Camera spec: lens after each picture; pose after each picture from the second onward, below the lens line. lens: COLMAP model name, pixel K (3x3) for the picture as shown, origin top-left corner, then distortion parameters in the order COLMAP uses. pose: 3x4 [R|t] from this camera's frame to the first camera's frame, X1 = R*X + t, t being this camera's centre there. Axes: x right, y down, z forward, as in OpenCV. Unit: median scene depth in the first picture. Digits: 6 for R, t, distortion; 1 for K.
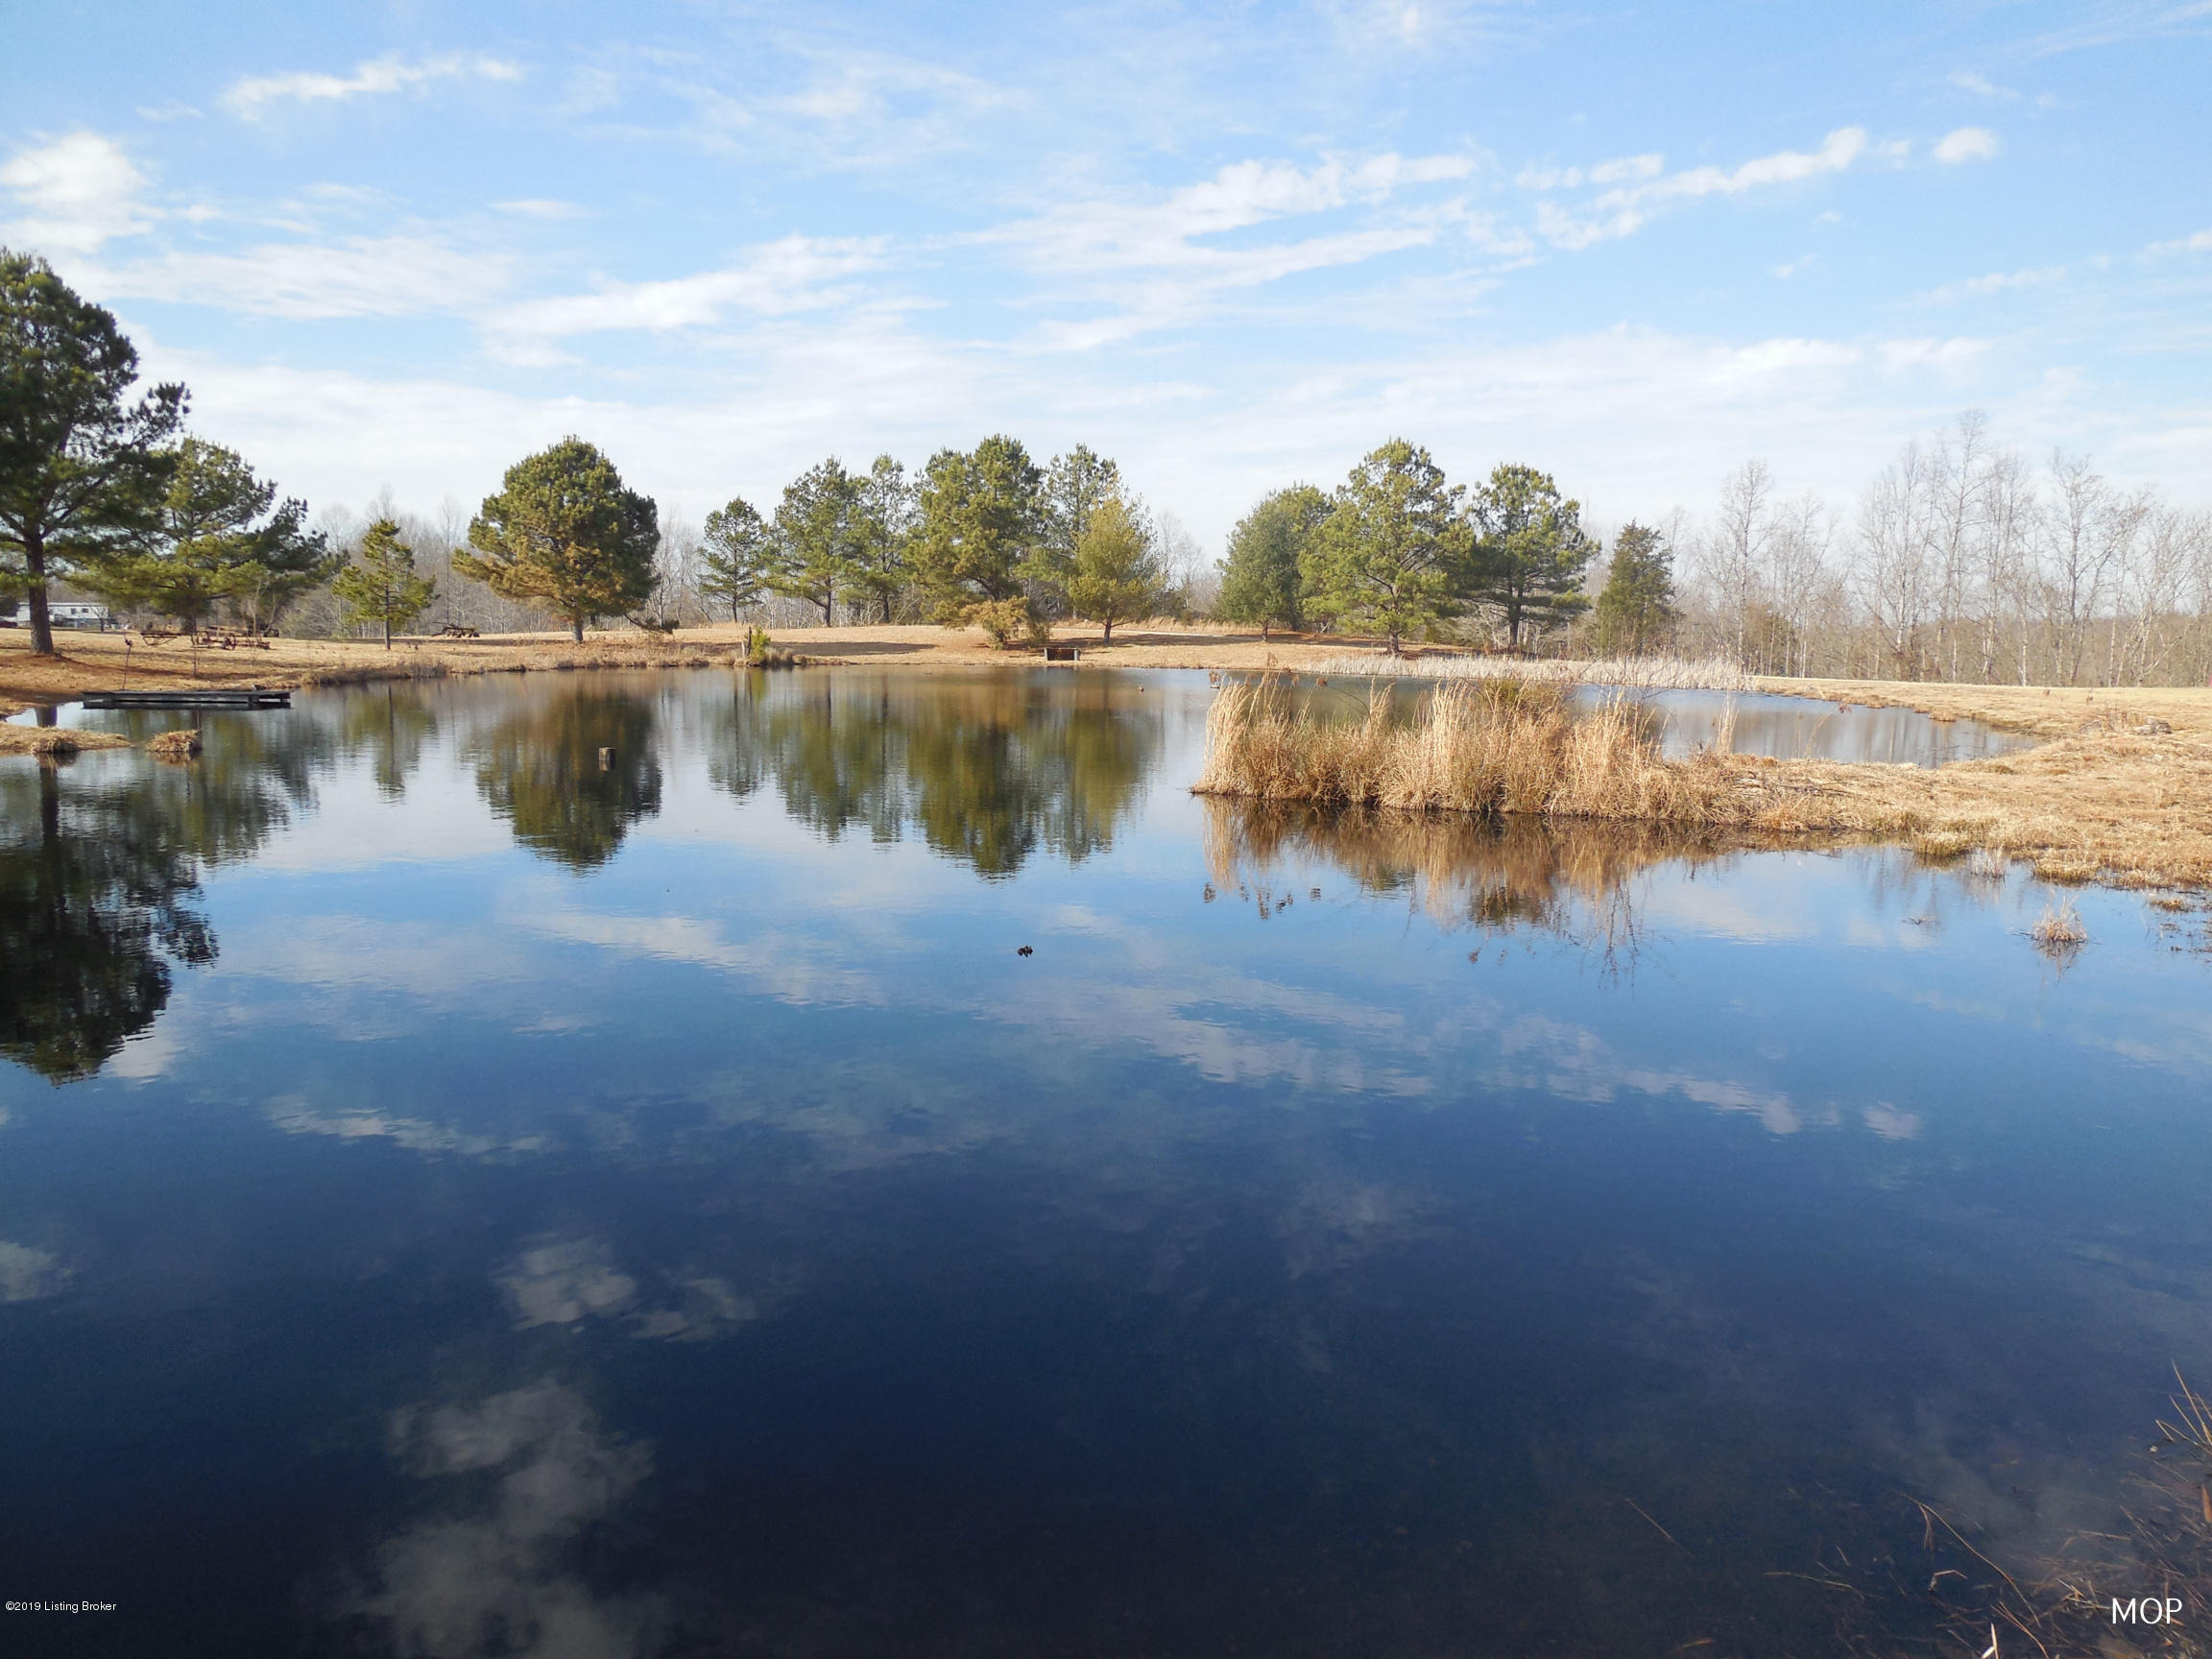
lens RADIAL K [[1757.3, 0, 1106.0], [0, 1757.3, 831.2], [0, 0, 1]] dist [-0.059943, 0.065792]
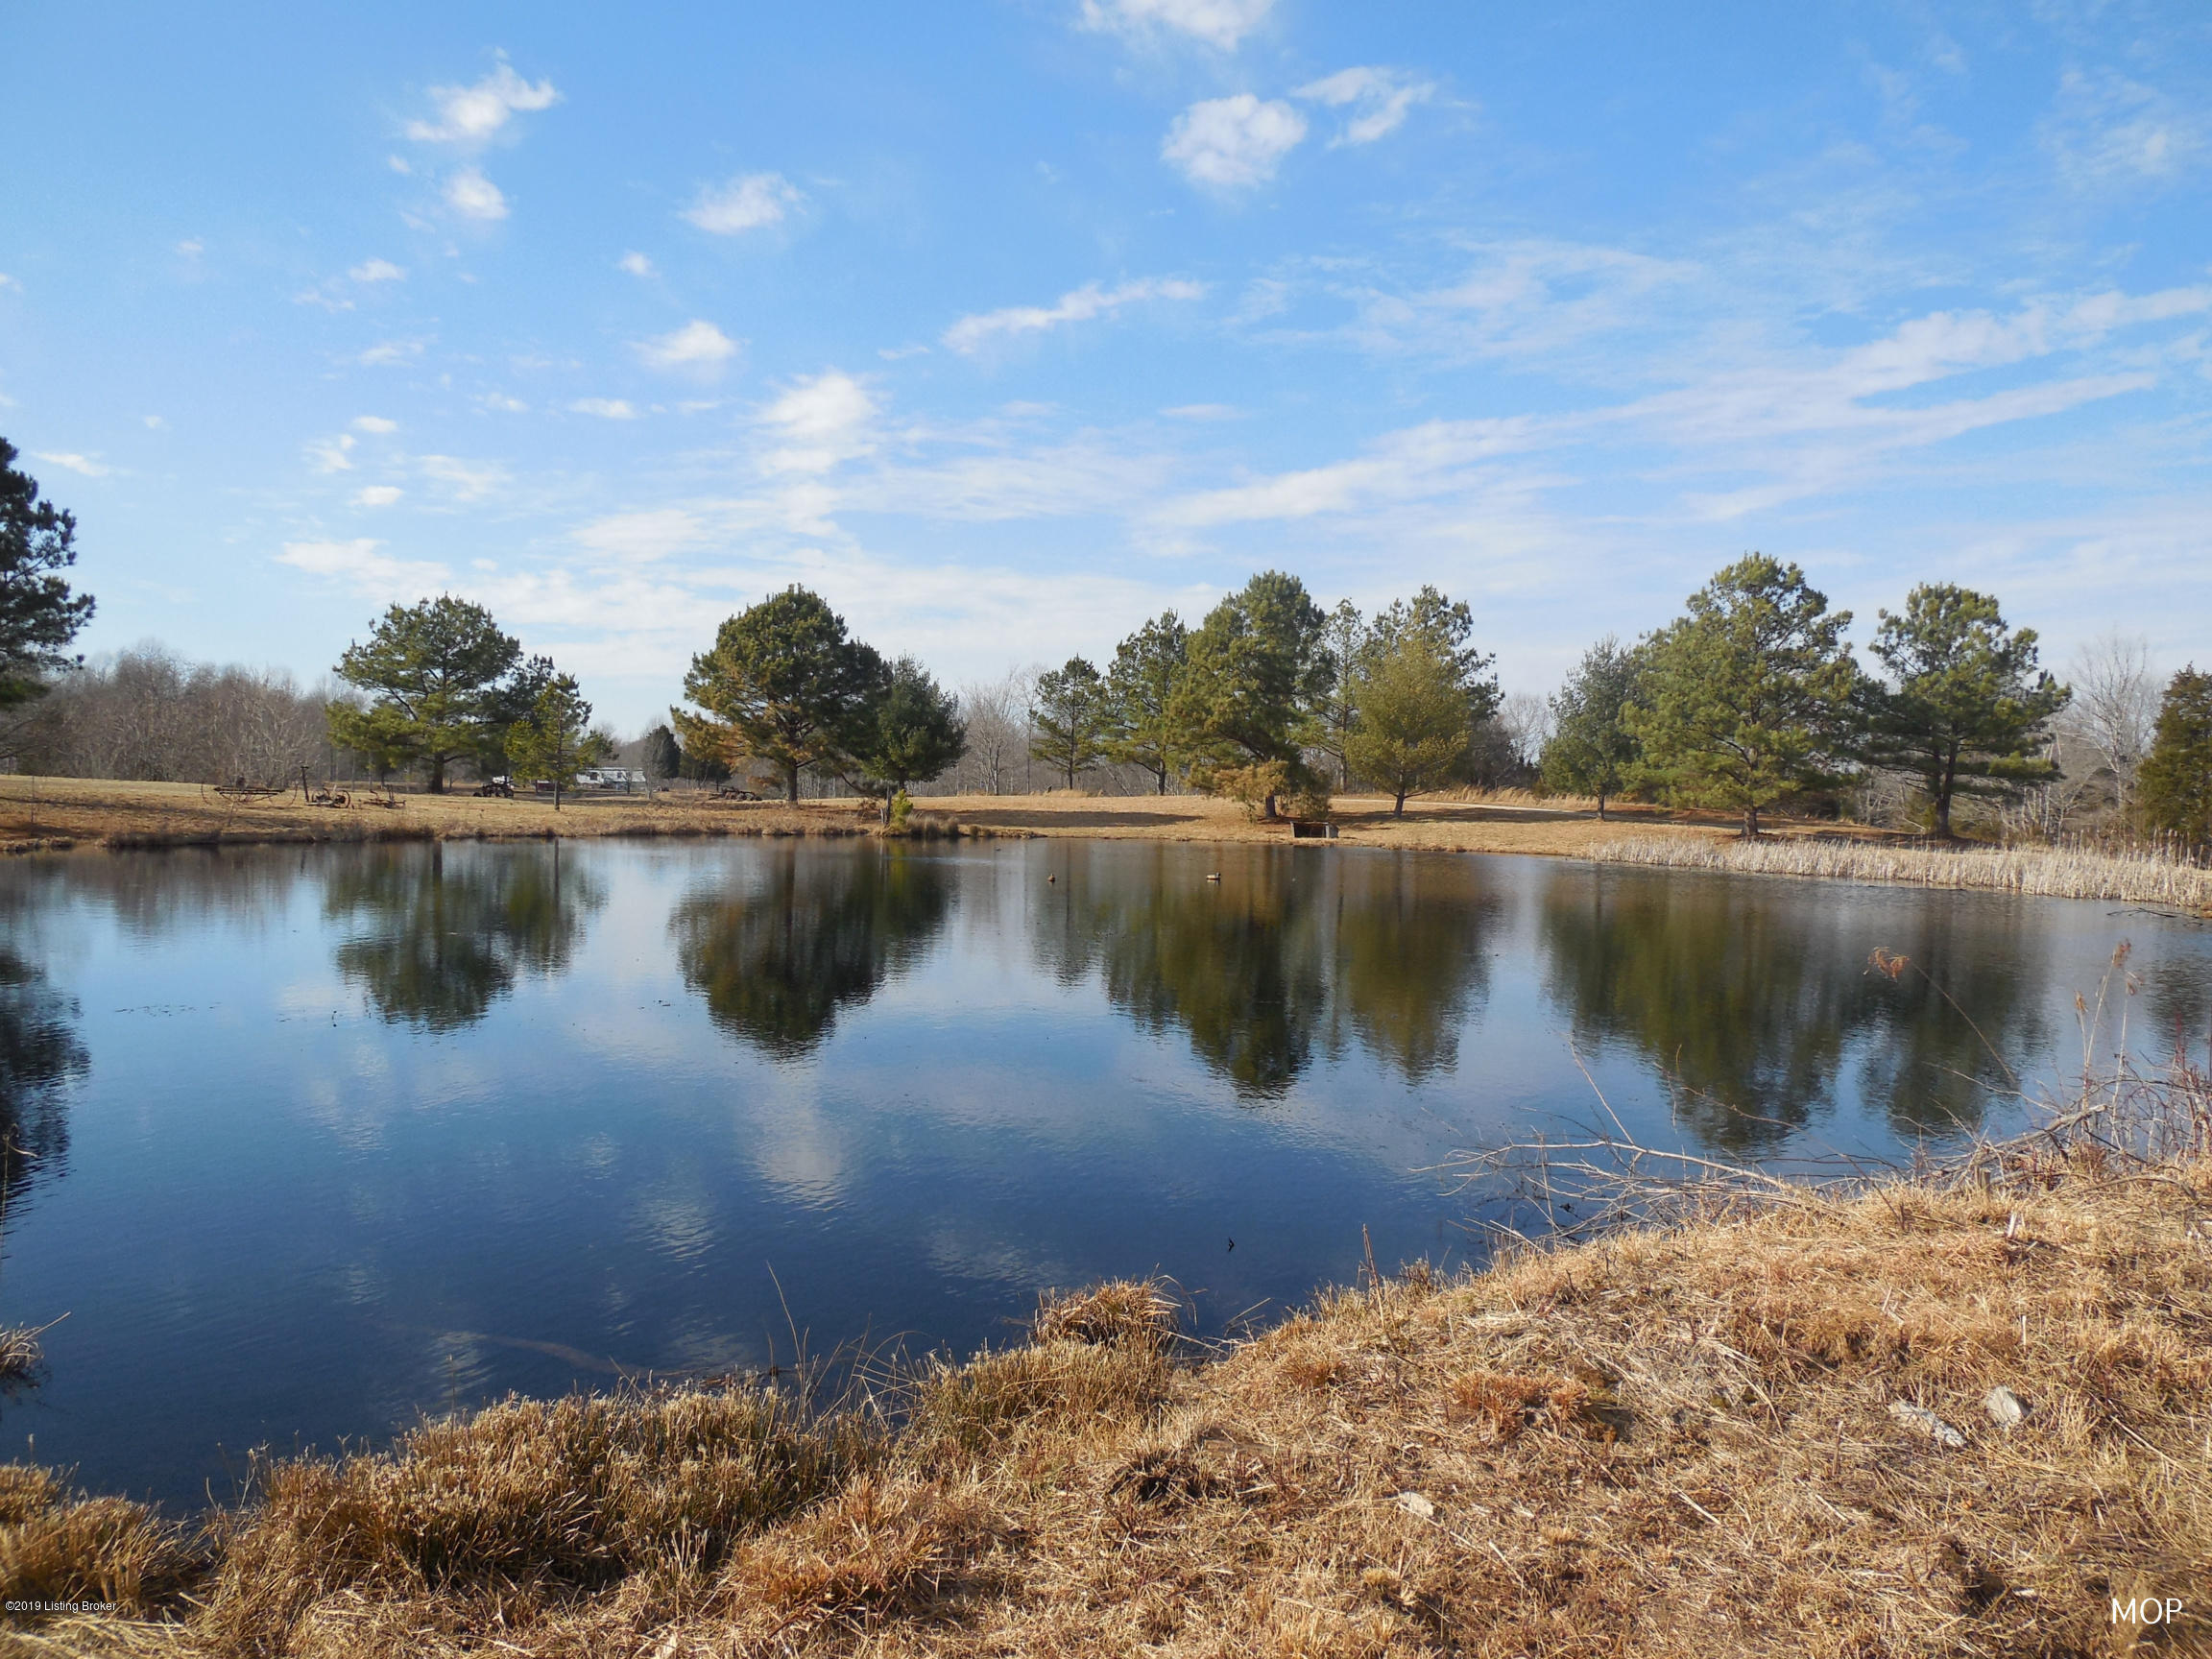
lens RADIAL K [[1717.7, 0, 1106.8], [0, 1717.7, 928.9], [0, 0, 1]] dist [-0.013852, 0.000819]
pose [[0.935006, 0.036670, -0.352731, 0.130896], [-0.052009, 0.998064, -0.034106, -0.016754], [0.350798, 0.050235, 0.935103, 0.163997]]
